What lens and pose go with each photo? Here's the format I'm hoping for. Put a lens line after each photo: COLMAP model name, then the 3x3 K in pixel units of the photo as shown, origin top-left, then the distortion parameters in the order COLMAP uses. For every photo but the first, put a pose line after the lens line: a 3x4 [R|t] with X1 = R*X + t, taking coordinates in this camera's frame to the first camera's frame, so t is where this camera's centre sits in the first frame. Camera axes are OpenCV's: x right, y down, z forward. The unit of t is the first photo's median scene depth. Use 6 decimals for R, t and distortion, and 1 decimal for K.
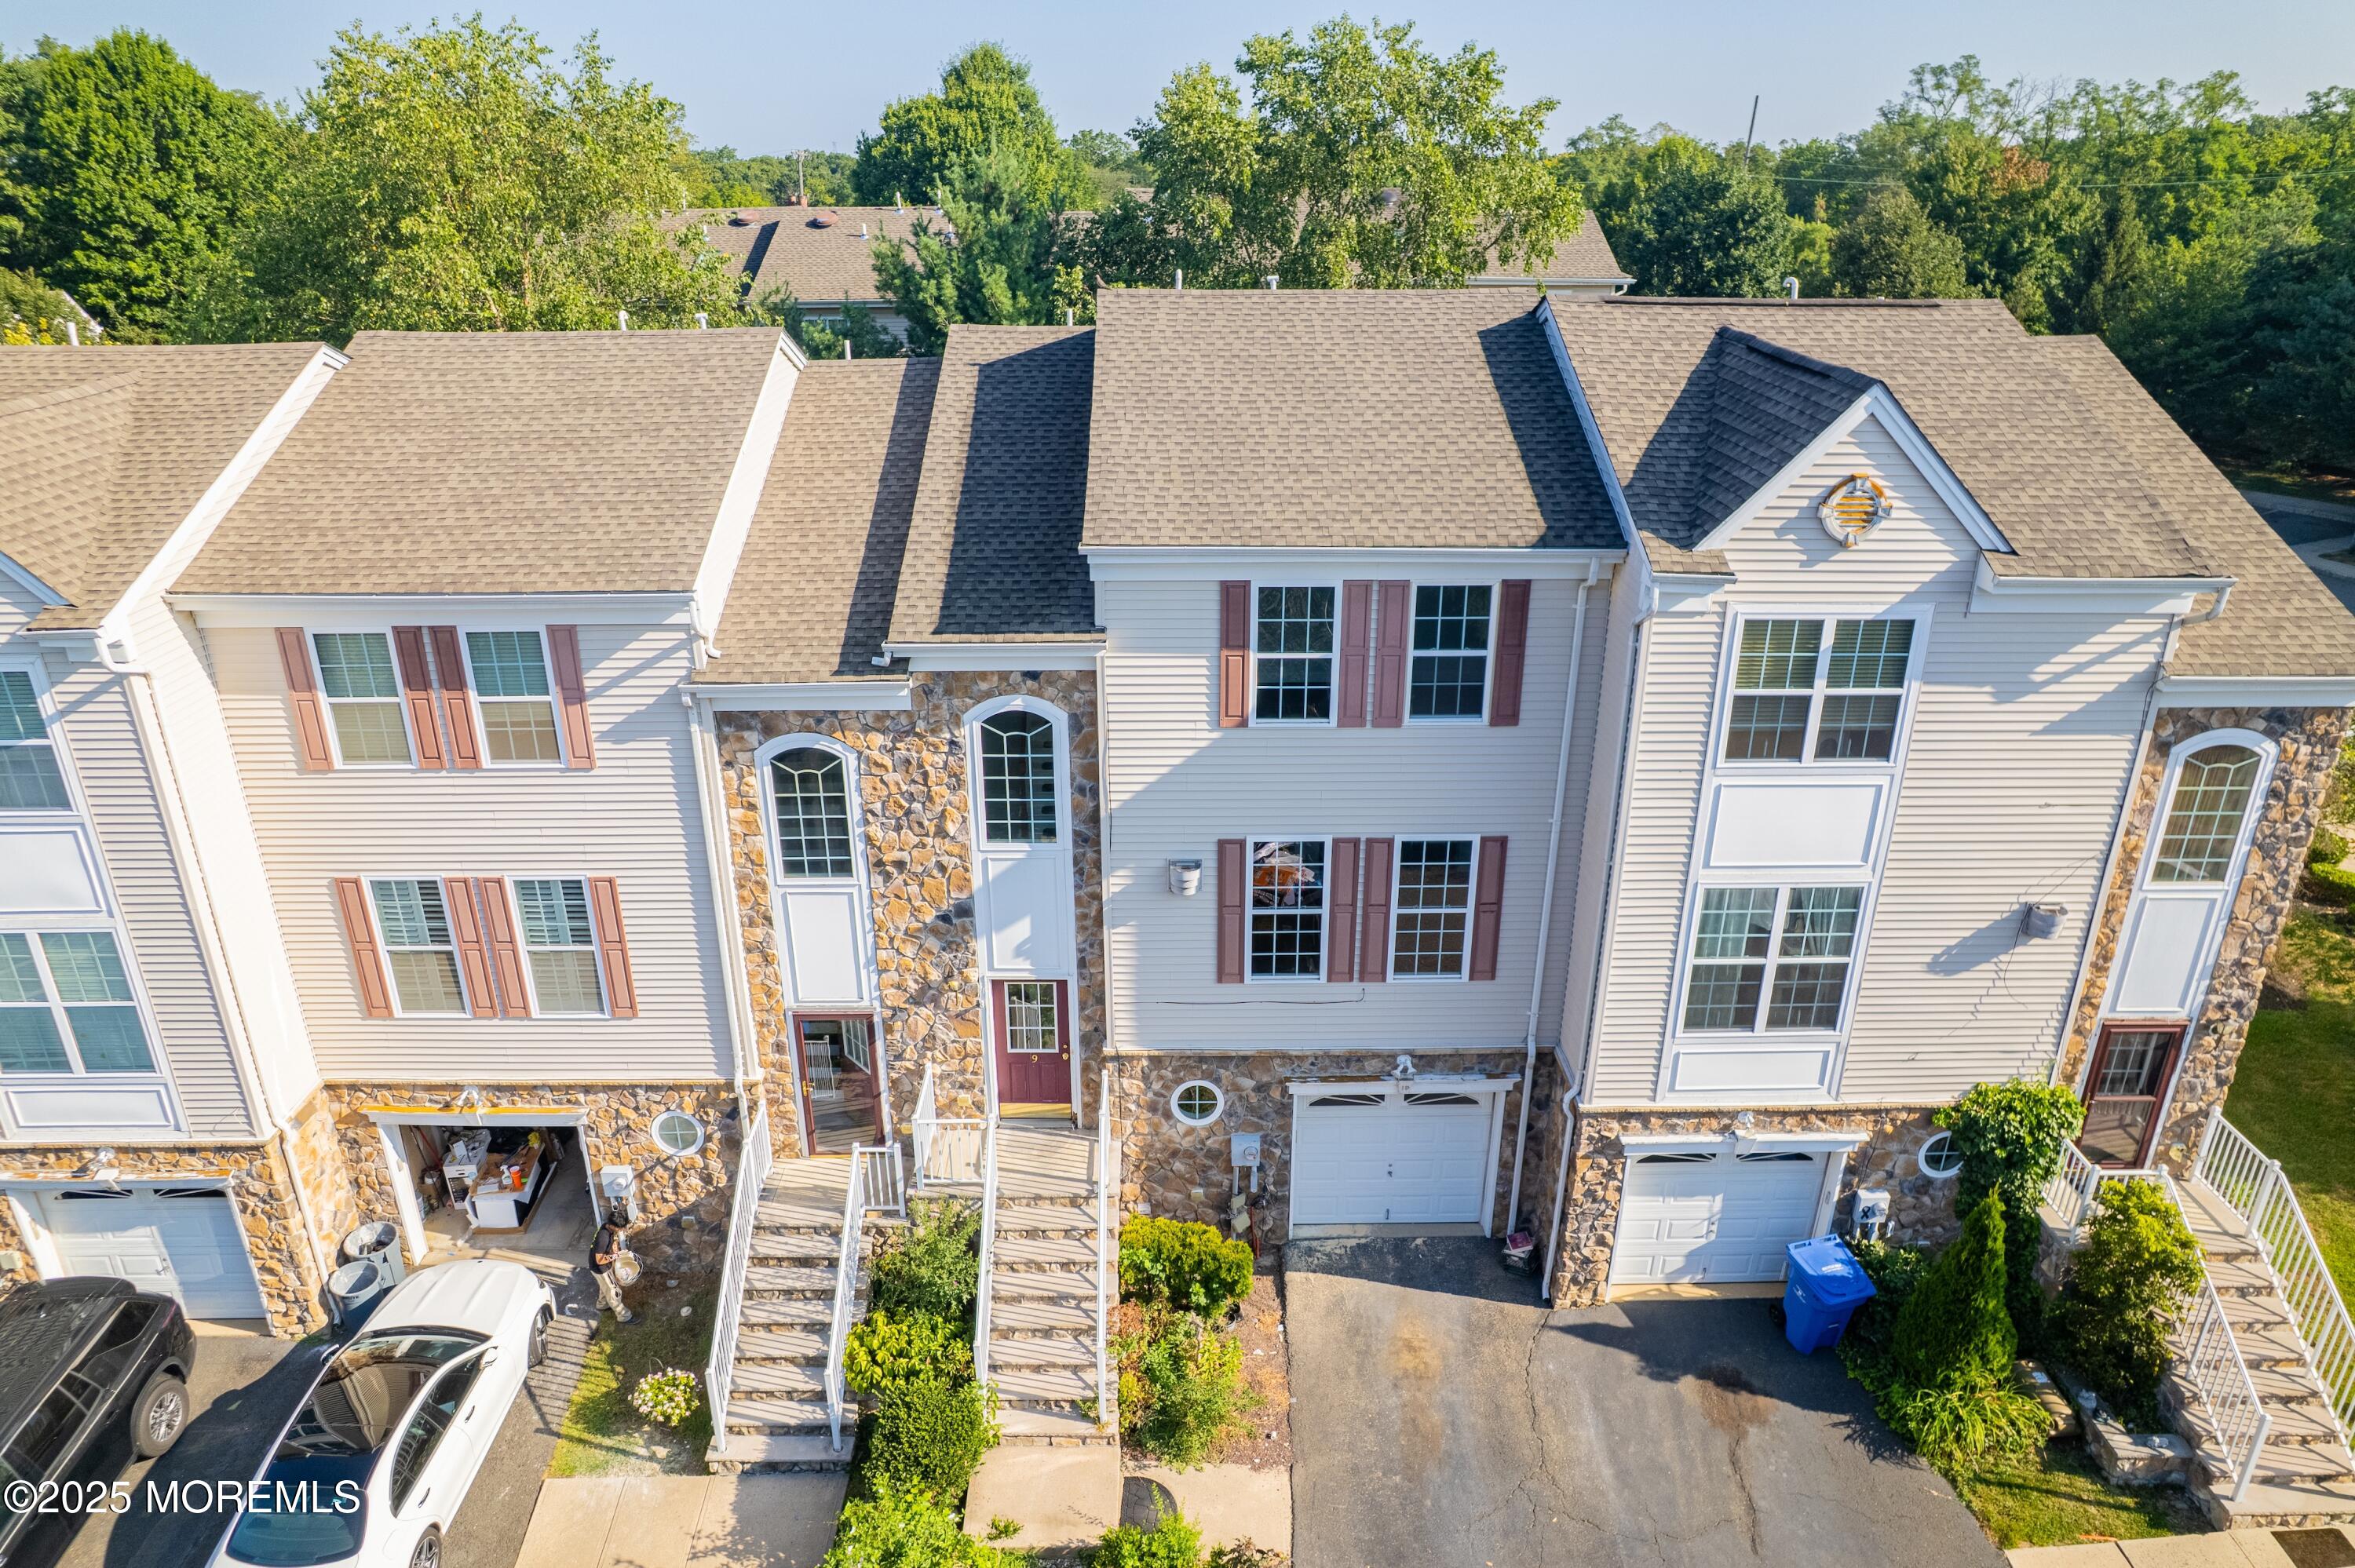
lens RADIAL K [[1528.0, 0, 1174.1], [0, 1528.0, 799.9], [0, 0, 1]] dist [-0.078476, 0.072604]
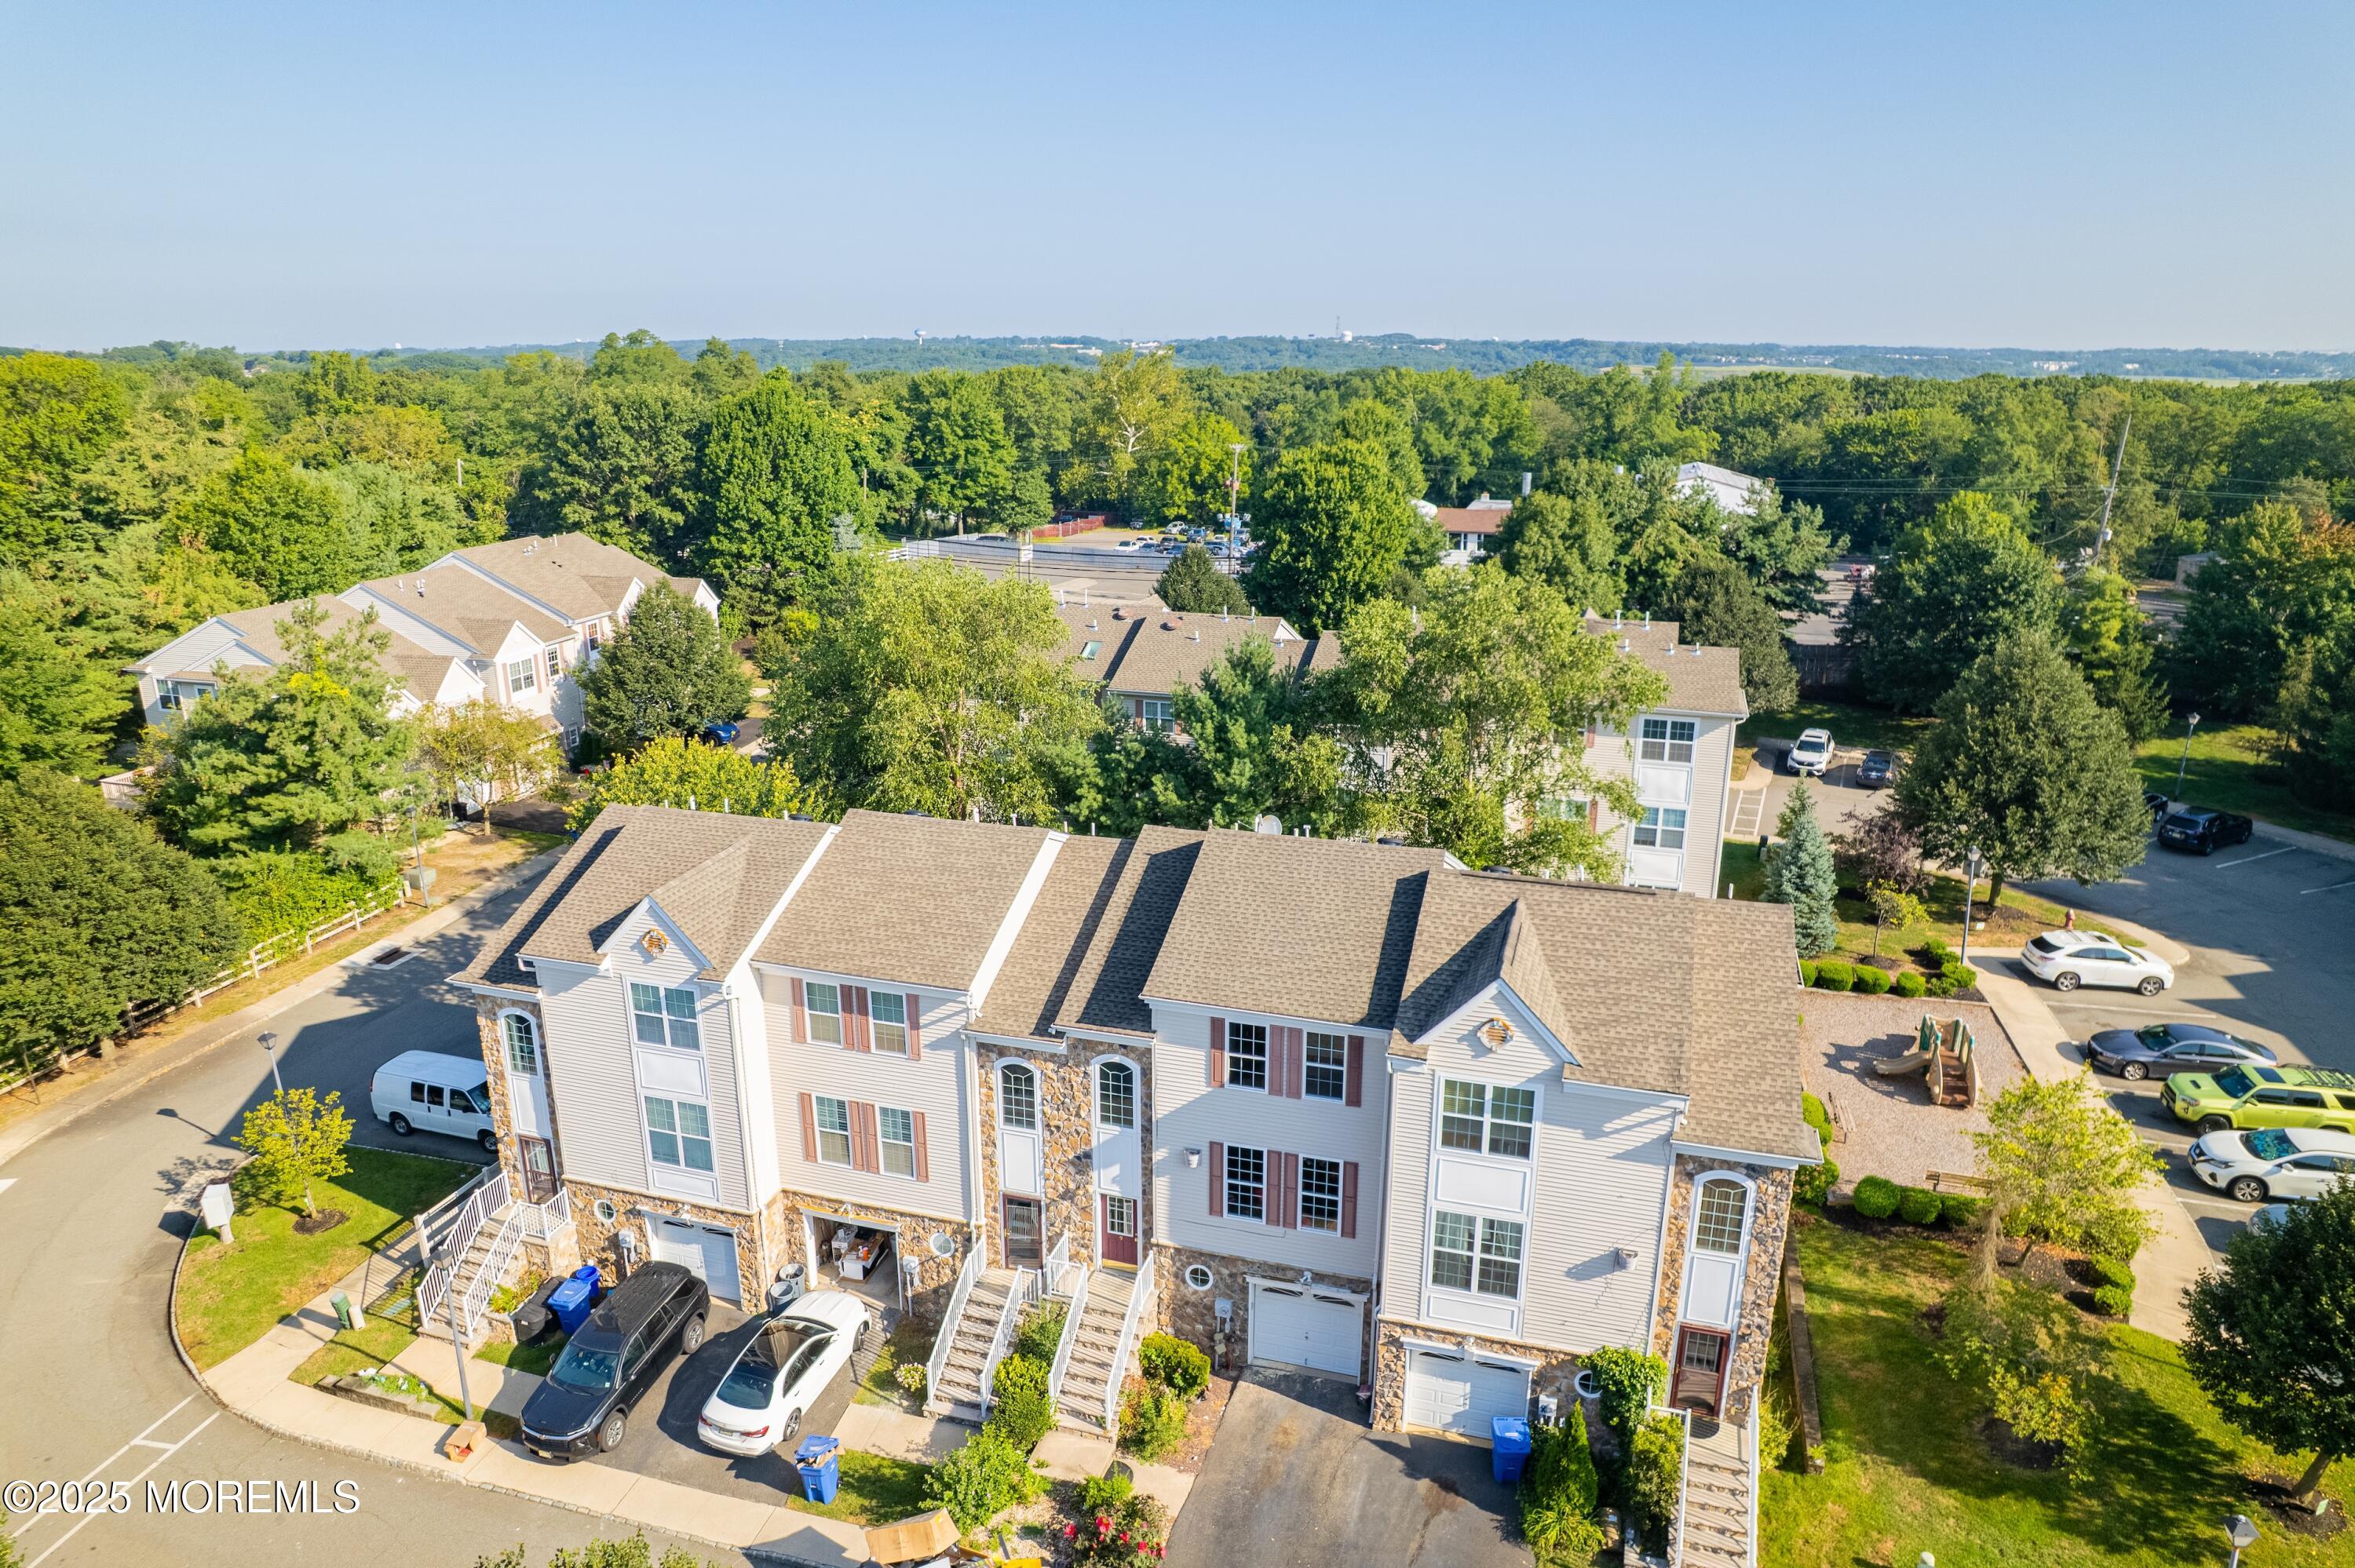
lens RADIAL K [[1552.1, 0, 1177.5], [0, 1552.1, 784.0], [0, 0, 1]] dist [-0.054074, -0.000321]
pose [[0.952195, 0.090453, -0.291794, 0.517311], [-0.120867, 0.988768, -0.087913, -0.242625], [0.280565, 0.118979, 0.952432, -0.930473]]
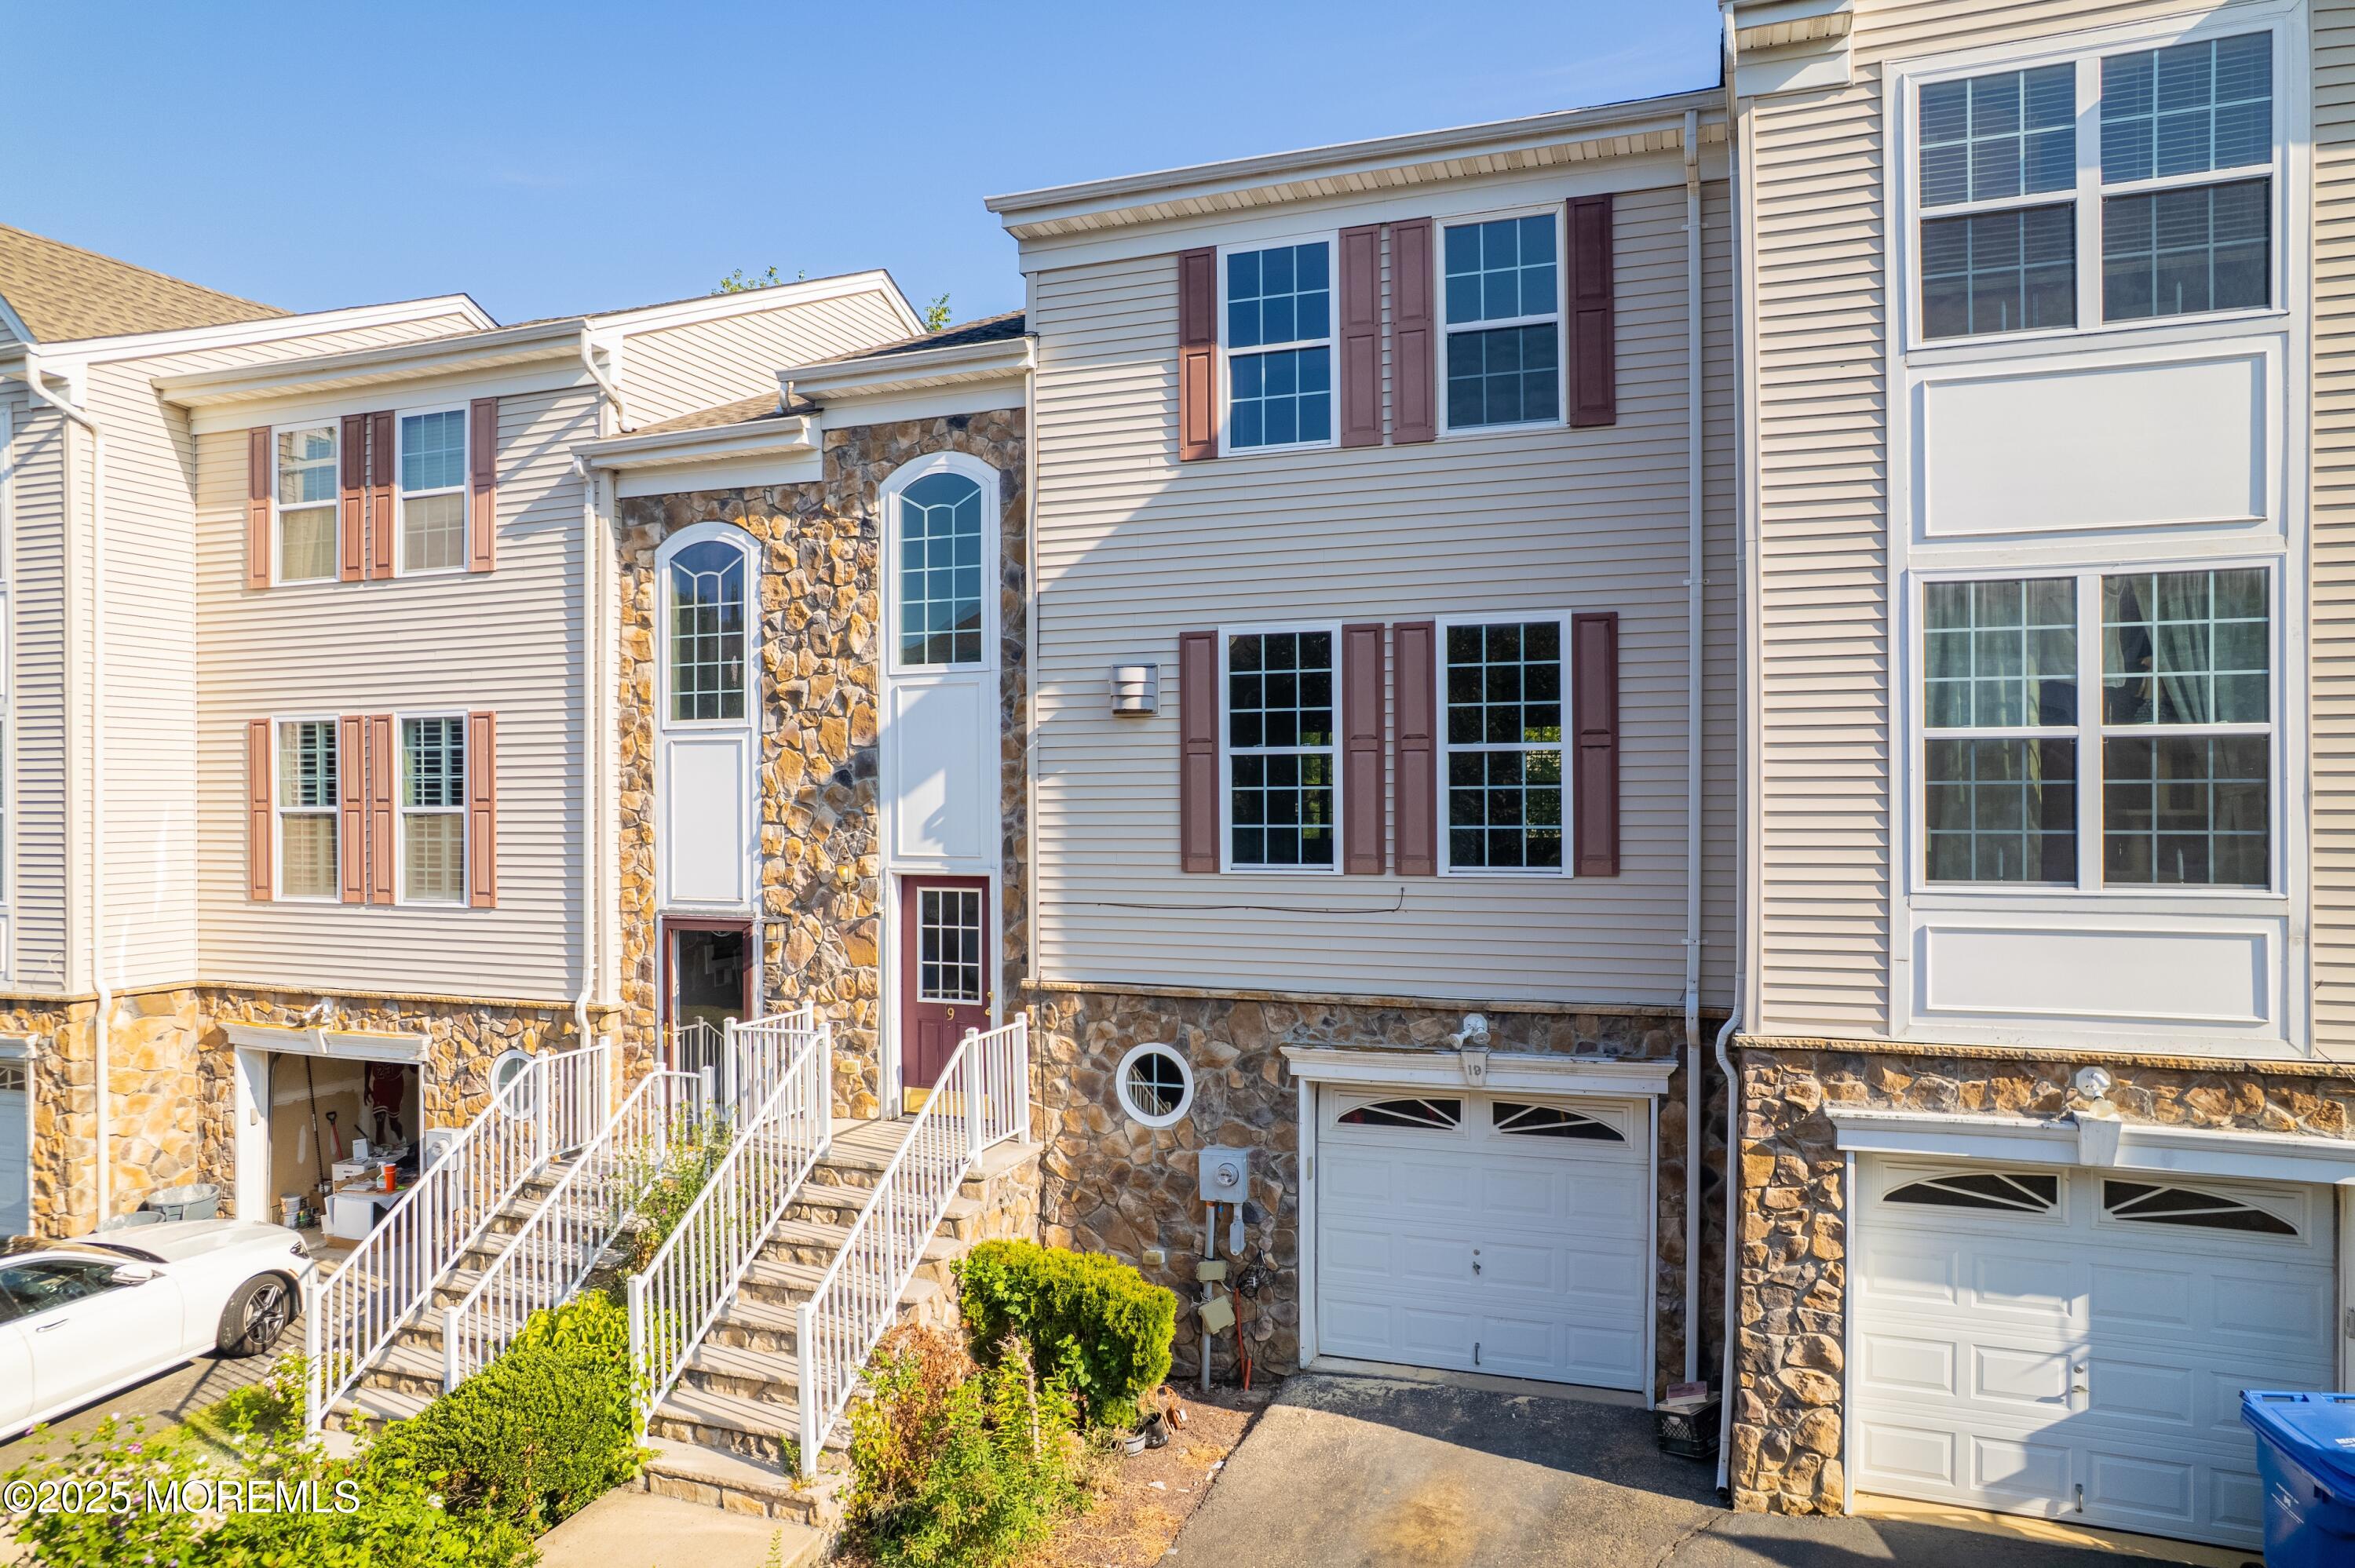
lens RADIAL K [[1528.0, 0, 1174.1], [0, 1528.0, 799.9], [0, 0, 1]] dist [-0.078476, 0.072604]
pose [[0.933303, -0.003870, -0.359070, 0.270098], [-0.137001, 0.920469, -0.366016, 0.343337], [0.331929, 0.390797, 0.858546, 0.433329]]
